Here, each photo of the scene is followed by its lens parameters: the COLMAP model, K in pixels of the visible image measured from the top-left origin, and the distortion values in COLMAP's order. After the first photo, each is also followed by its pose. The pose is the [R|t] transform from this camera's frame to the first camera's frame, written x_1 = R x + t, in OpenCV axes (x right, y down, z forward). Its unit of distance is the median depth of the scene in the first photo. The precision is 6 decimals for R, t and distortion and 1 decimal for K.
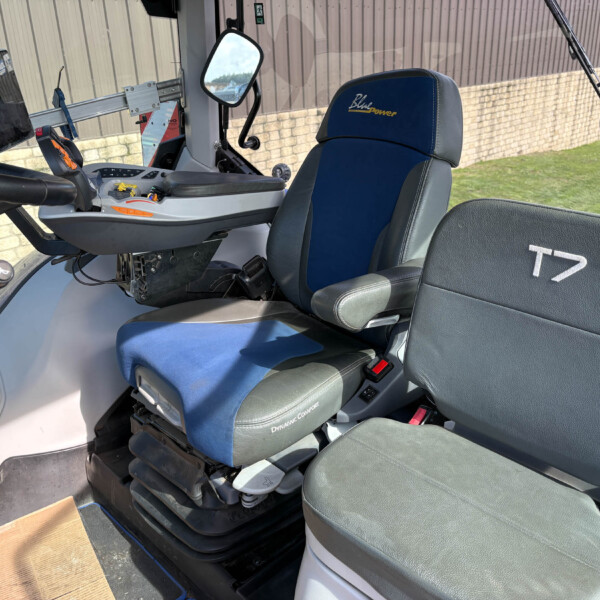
lens RADIAL K [[605.4, 0, 300.0], [0, 605.4, 300.0], [0, 0, 1]] dist [0.013893, -0.002984]
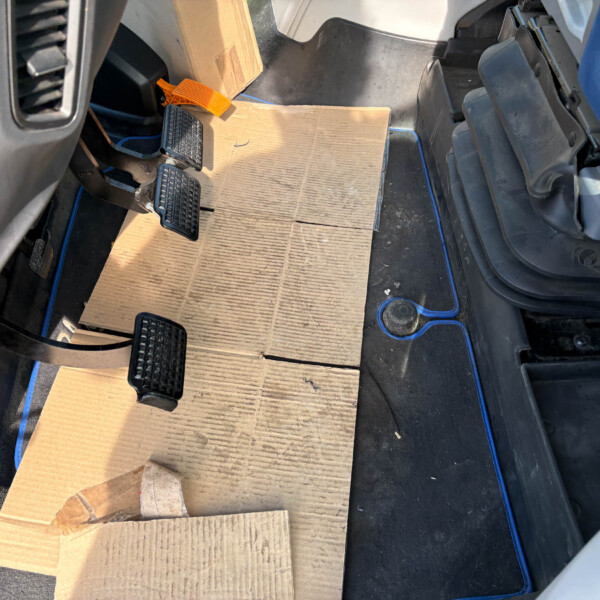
lens RADIAL K [[605.4, 0, 300.0], [0, 605.4, 300.0], [0, 0, 1]] dist [0.013893, -0.002984]
pose [[0.735024, 0.544786, -0.403669, -0.052799], [-0.253347, 0.772889, 0.581771, 0.126675], [0.628932, -0.325347, 0.706112, 0.416131]]
